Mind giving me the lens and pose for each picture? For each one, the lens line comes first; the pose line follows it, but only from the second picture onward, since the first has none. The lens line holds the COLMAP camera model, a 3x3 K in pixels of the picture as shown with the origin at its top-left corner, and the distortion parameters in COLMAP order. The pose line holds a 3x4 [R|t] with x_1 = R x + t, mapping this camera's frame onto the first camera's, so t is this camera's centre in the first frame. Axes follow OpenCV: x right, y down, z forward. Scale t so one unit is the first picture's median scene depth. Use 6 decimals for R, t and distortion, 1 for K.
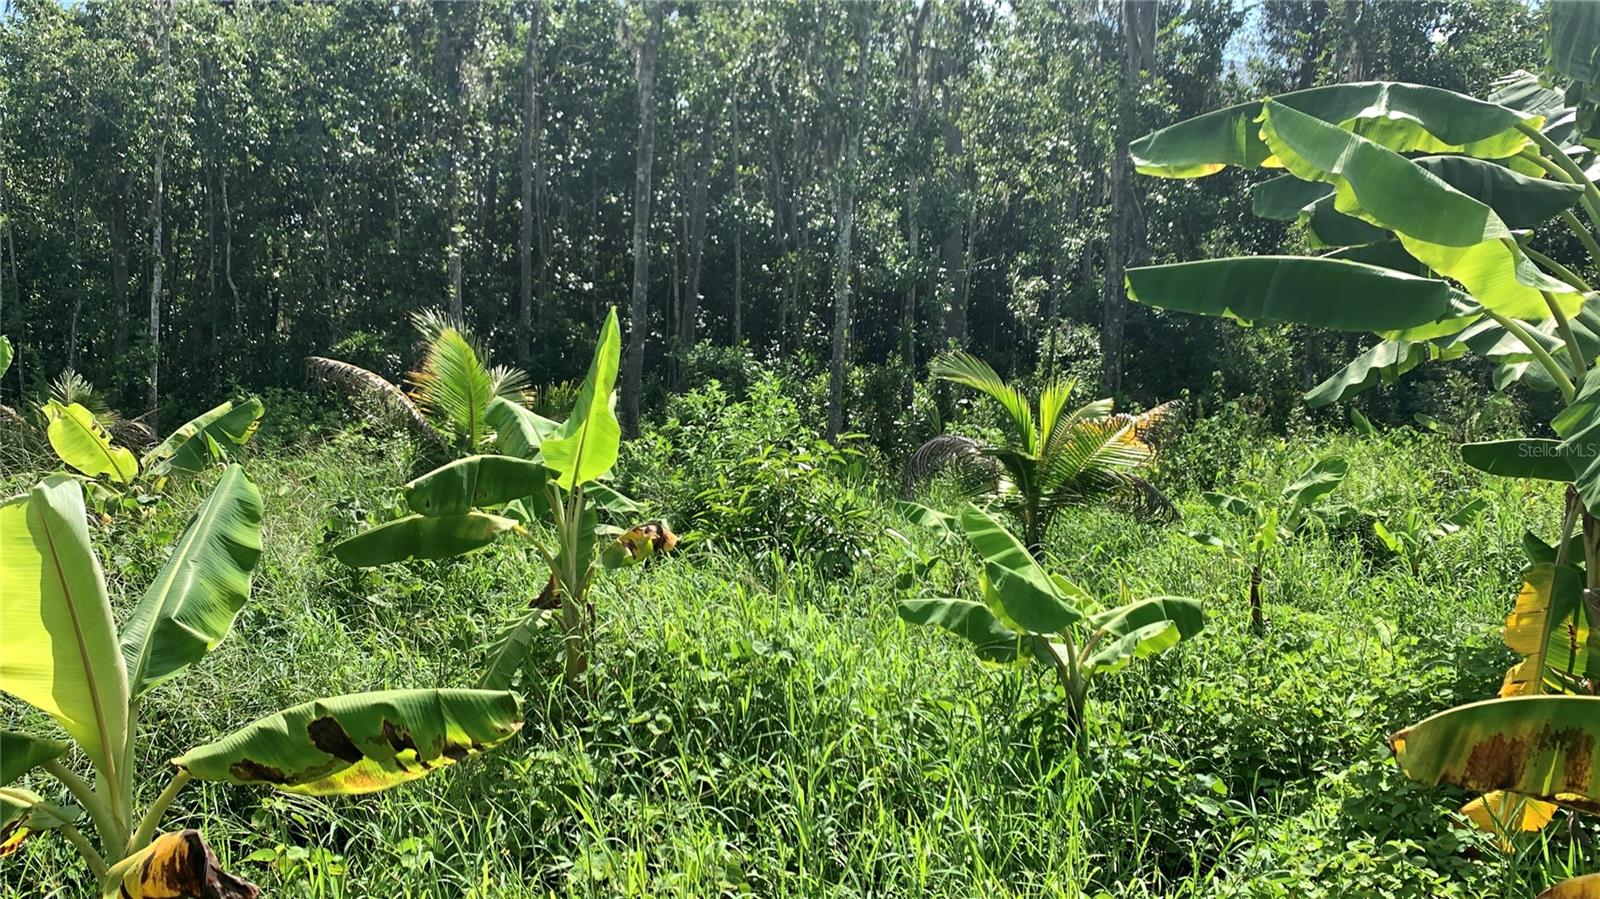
lens RADIAL K [[1365.2, 0, 804.4], [0, 1365.2, 404.7], [0, 0, 1]] dist [0.078216, -0.125655]
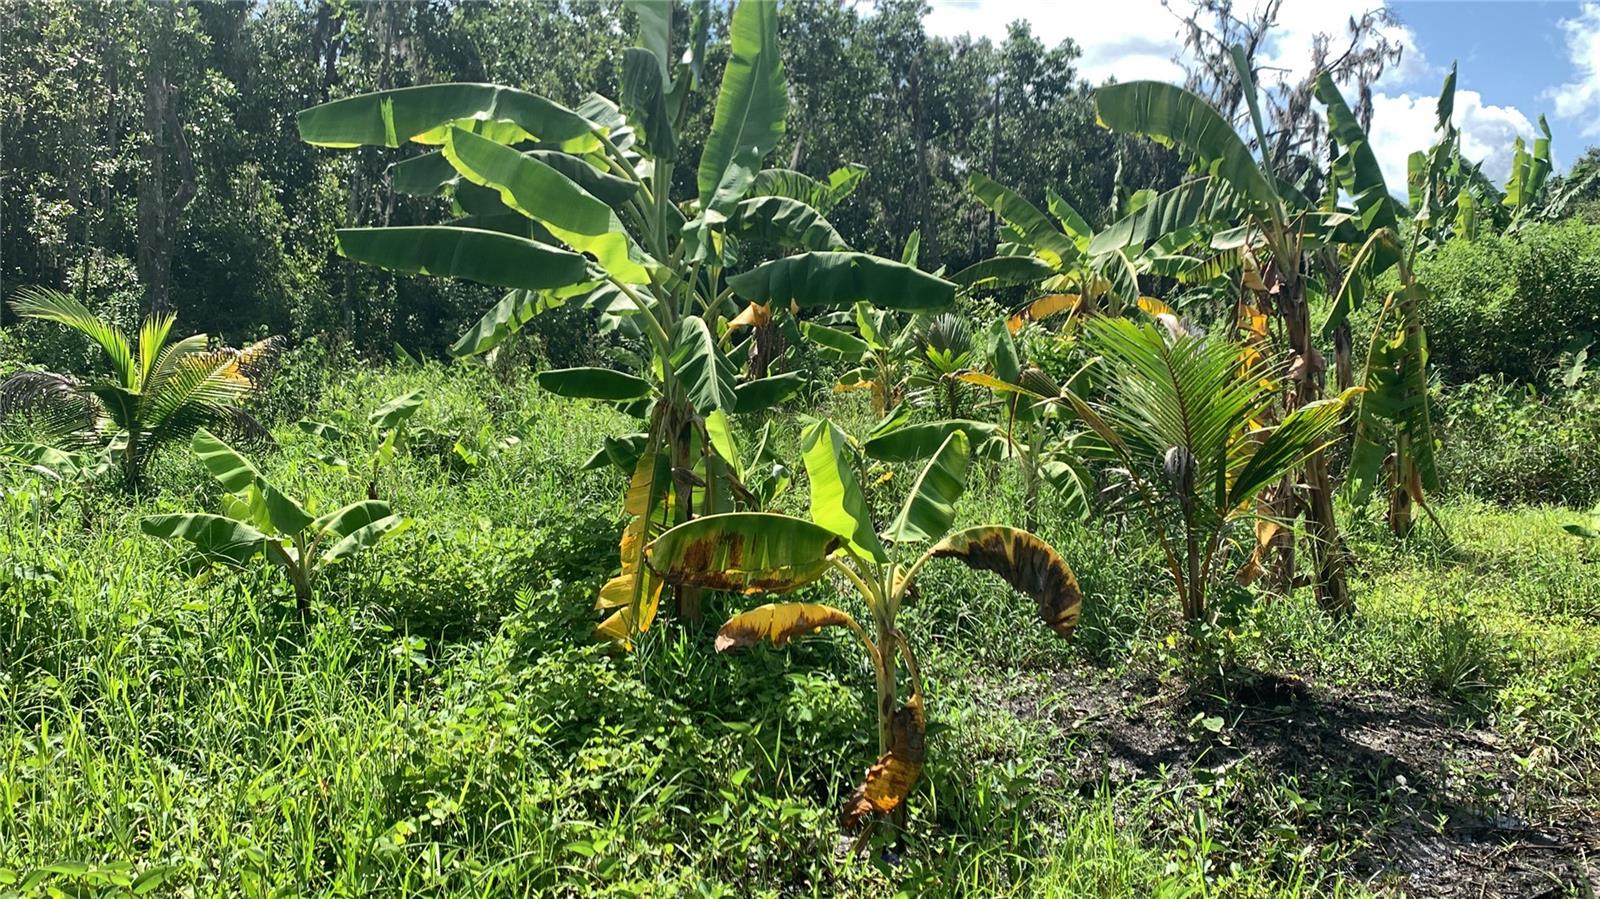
lens RADIAL K [[1443.0, 0, 771.7], [0, 1443.0, 451.2], [0, 0, 1]] dist [-0.000873, -0.018532]
pose [[0.767109, -0.047546, 0.639752, -0.156004], [-0.003660, 0.996909, 0.078477, -0.003499], [-0.641506, -0.062542, 0.764564, -0.116337]]
